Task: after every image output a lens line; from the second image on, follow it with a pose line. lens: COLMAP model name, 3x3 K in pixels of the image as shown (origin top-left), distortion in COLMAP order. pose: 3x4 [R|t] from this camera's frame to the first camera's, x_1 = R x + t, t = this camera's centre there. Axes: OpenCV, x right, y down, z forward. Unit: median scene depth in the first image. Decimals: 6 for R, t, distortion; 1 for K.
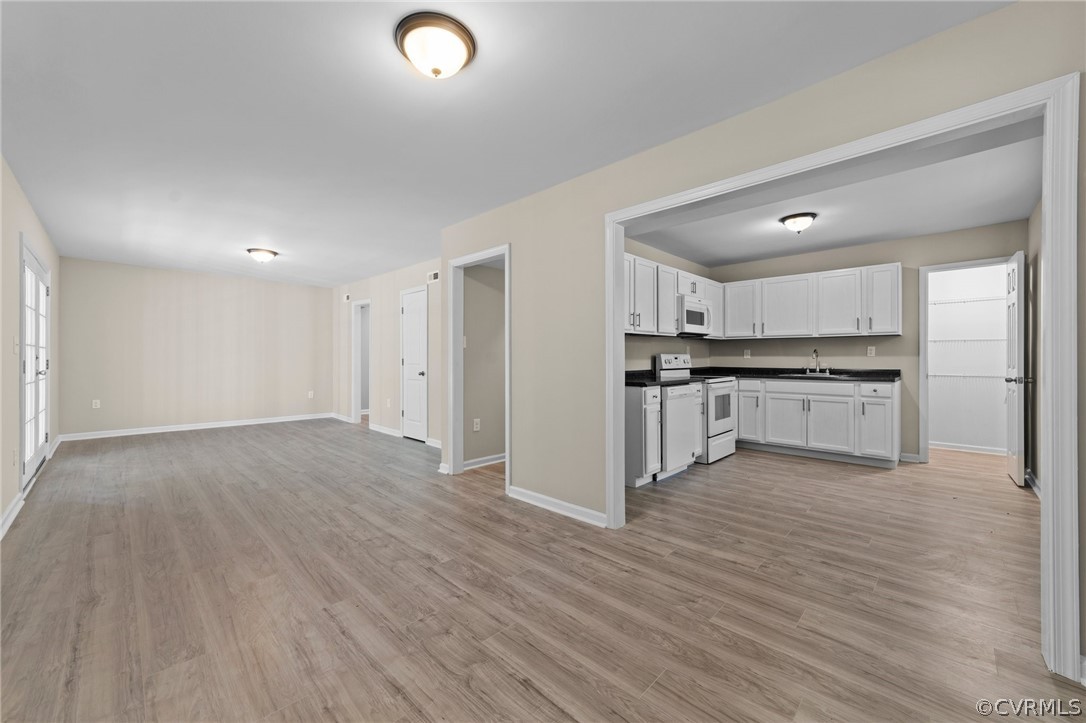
lens RADIAL K [[419.5, 0, 542.7], [0, 419.5, 360.5], [0, 0, 1]] dist [-0.006990, 0.002346]
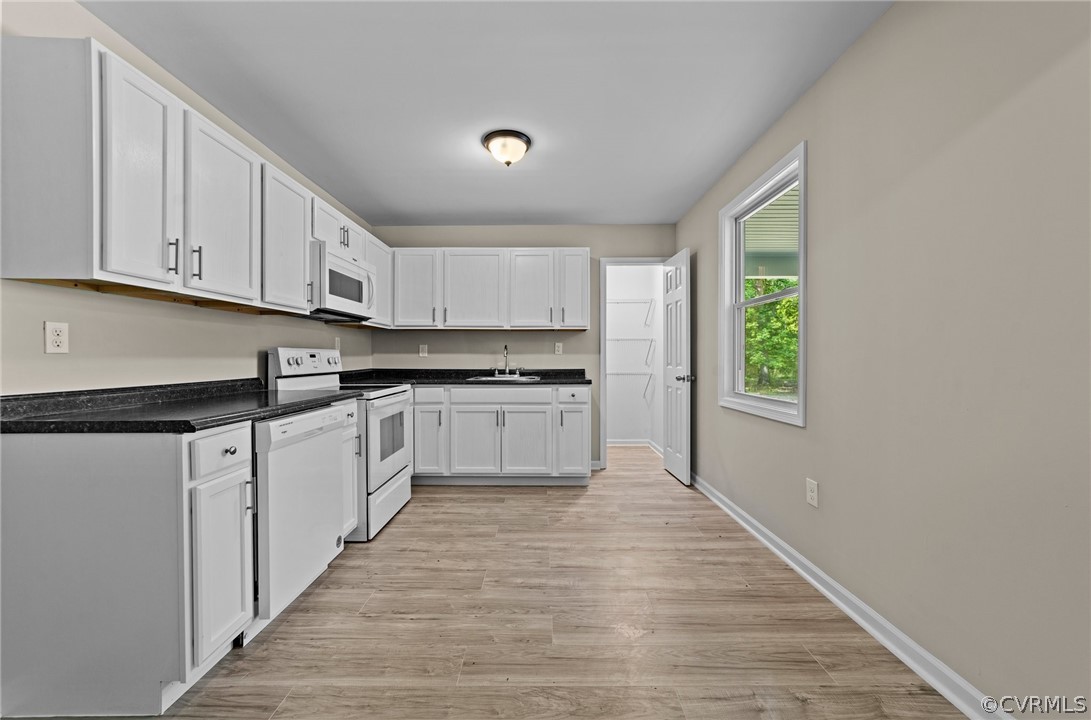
lens RADIAL K [[421.5, 0, 540.1], [0, 421.5, 352.4], [0, 0, 1]] dist [-0.006990, 0.002346]
pose [[0.726097, 0.008697, 0.687537, 0.187387], [0.003801, 0.999854, -0.016662, 0.001152], [-0.687581, 0.014712, 0.725958, 0.465805]]
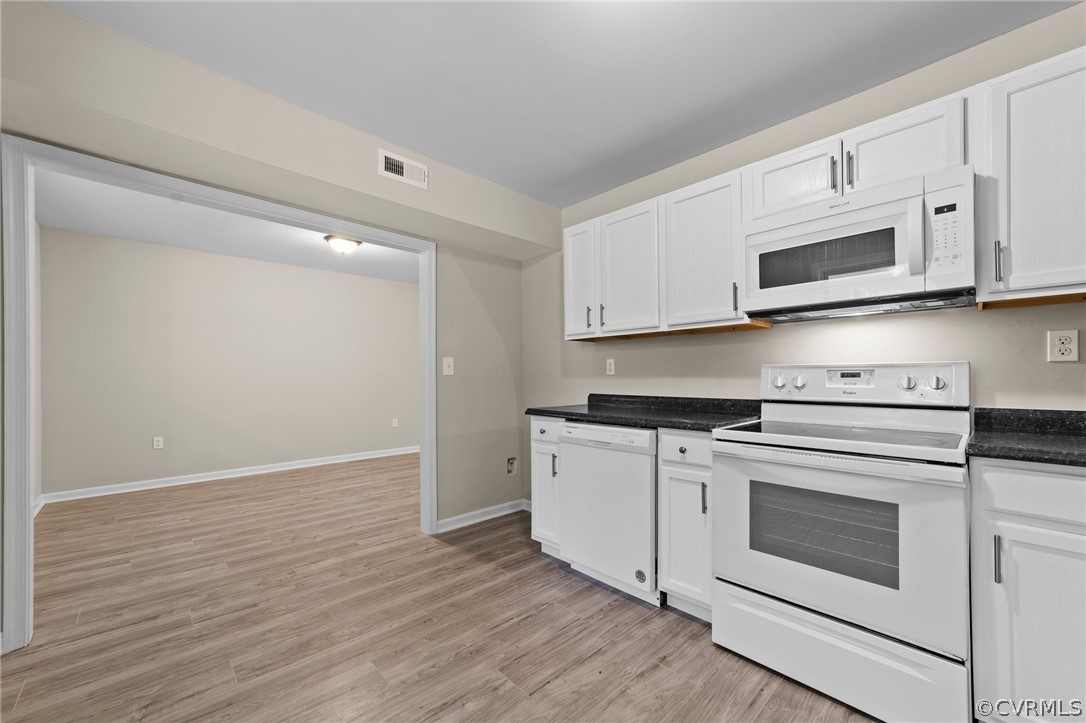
lens RADIAL K [[419.5, 0, 533.3], [0, 419.5, 370.8], [0, 0, 1]] dist [-0.006990, 0.002346]
pose [[-0.044909, -0.007066, -0.998966, 0.877422], [-0.000745, 0.999975, -0.007039, -0.007659], [0.998991, 0.000428, -0.044913, 0.930430]]
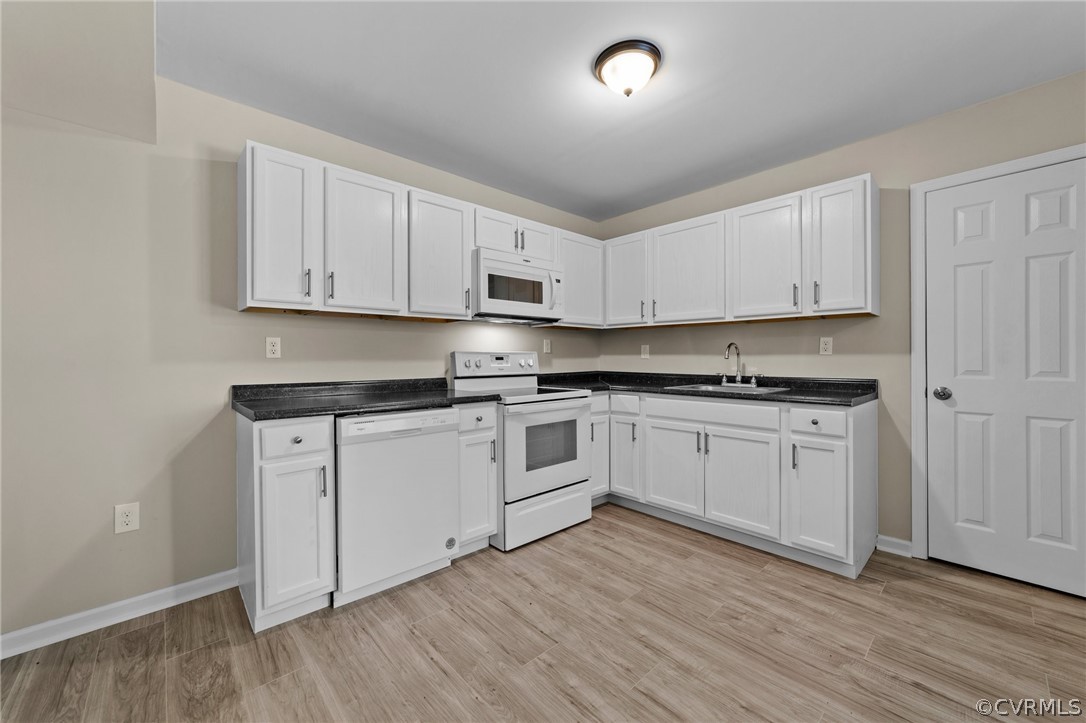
lens RADIAL K [[419.5, 0, 537.2], [0, 419.5, 354.8], [0, 0, 1]] dist [-0.006990, 0.002346]
pose [[0.997865, -0.001019, -0.065298, 0.519220], [0.000130, 0.999907, -0.013627, -0.002689], [0.065306, 0.013590, 0.997773, 0.499671]]
